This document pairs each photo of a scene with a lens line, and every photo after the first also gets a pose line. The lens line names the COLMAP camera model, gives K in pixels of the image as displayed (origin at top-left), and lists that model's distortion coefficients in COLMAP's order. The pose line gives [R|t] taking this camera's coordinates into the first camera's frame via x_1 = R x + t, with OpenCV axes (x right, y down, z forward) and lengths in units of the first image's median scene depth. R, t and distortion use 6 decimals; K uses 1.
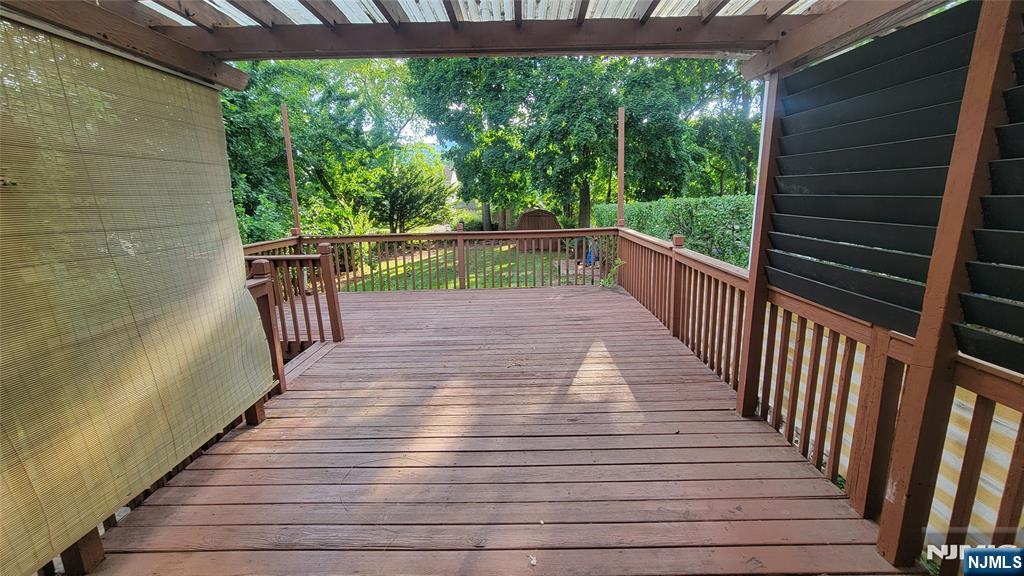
lens RADIAL K [[417.1, 0, 514.8], [0, 417.1, 284.0], [0, 0, 1]] dist [0.000550, -0.000003]
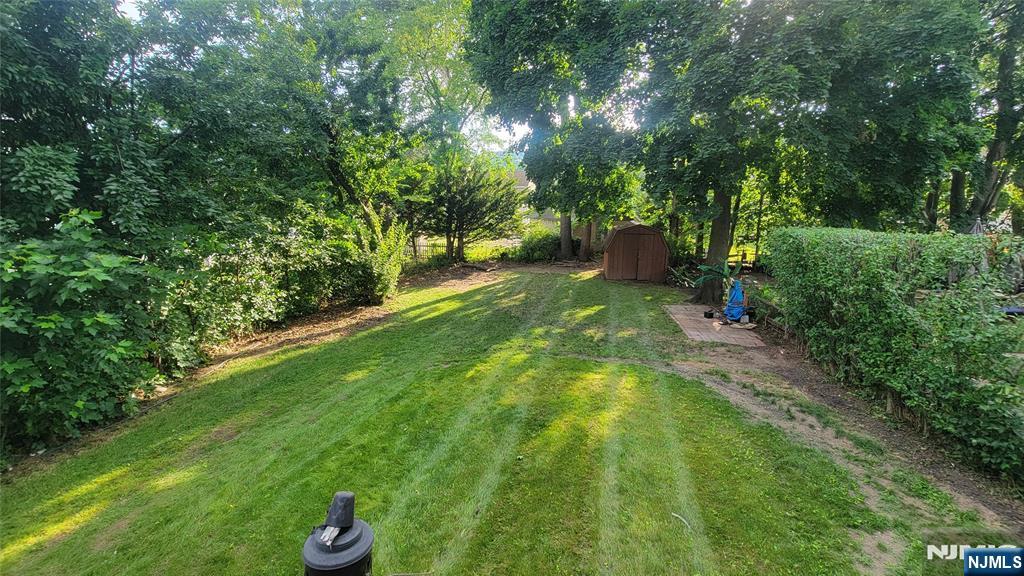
lens RADIAL K [[417.1, 0, 514.1], [0, 417.1, 292.7], [0, 0, 1]] dist [0.000550, -0.000003]
pose [[0.982160, 0.062189, -0.177467, -0.018990], [-0.061490, 0.998063, 0.009442, -0.051717], [0.177711, 0.001638, 0.984081, 0.236006]]
